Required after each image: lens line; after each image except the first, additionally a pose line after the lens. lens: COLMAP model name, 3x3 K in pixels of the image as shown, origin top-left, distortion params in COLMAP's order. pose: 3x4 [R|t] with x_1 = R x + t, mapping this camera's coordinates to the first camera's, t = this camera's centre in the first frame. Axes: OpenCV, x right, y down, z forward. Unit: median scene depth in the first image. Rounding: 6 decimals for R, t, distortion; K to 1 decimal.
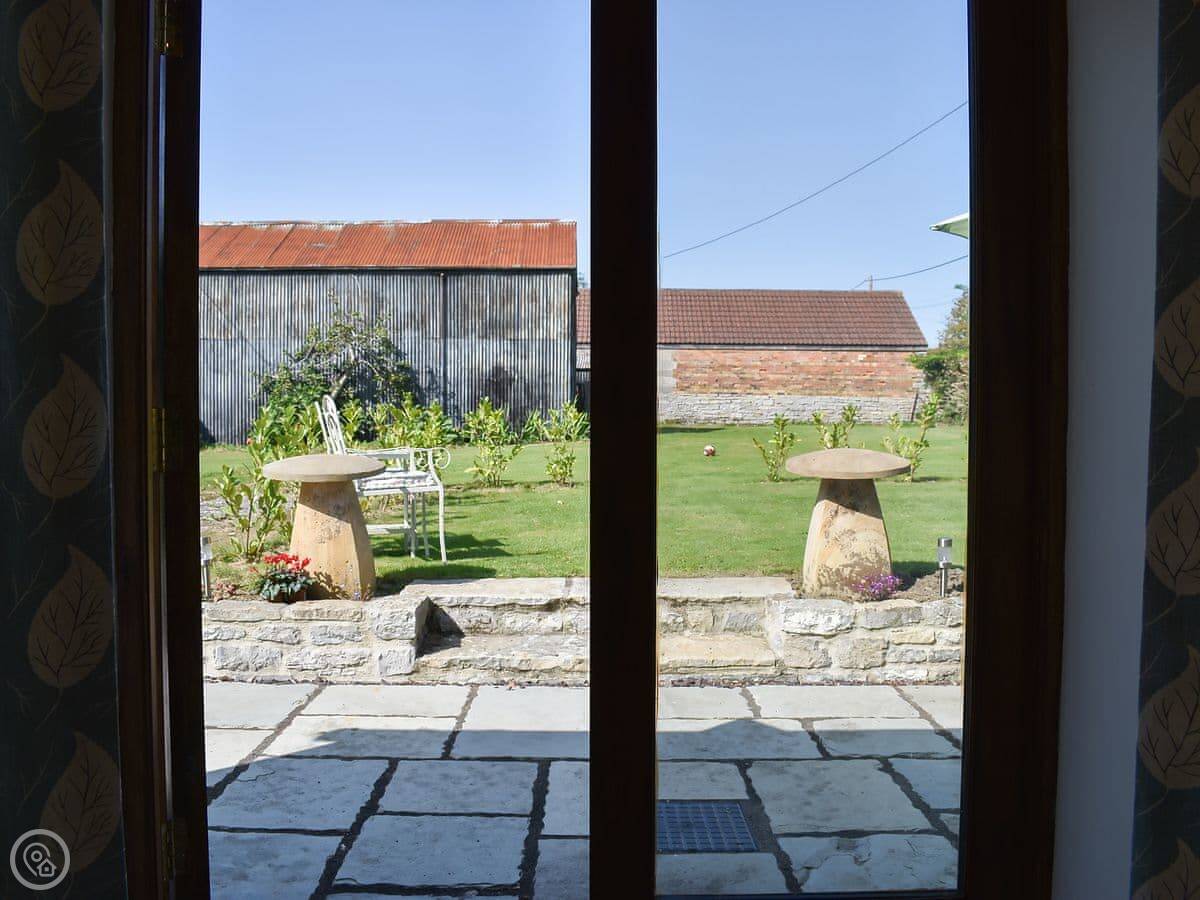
lens RADIAL K [[1035.3, 0, 601.4], [0, 1035.3, 463.6], [0, 0, 1]] dist [-0.095180, 0.017142]
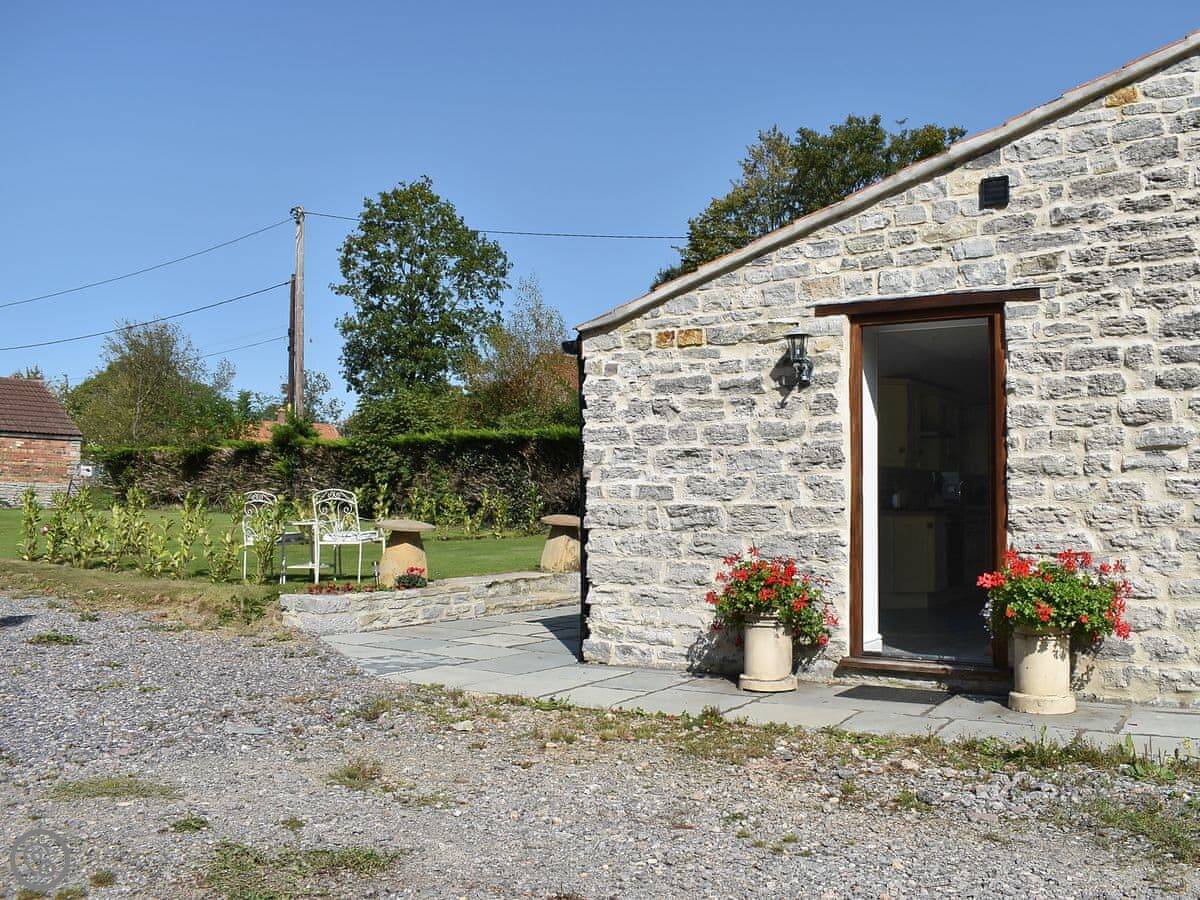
lens RADIAL K [[1035.3, 0, 601.4], [0, 1035.3, 463.6], [0, 0, 1]] dist [-0.095180, 0.017142]
pose [[0.582536, 0.032670, 0.812148, -0.229723], [0.035443, 0.997220, -0.065537, 0.004107], [-0.812032, 0.066963, 0.579759, -0.067299]]
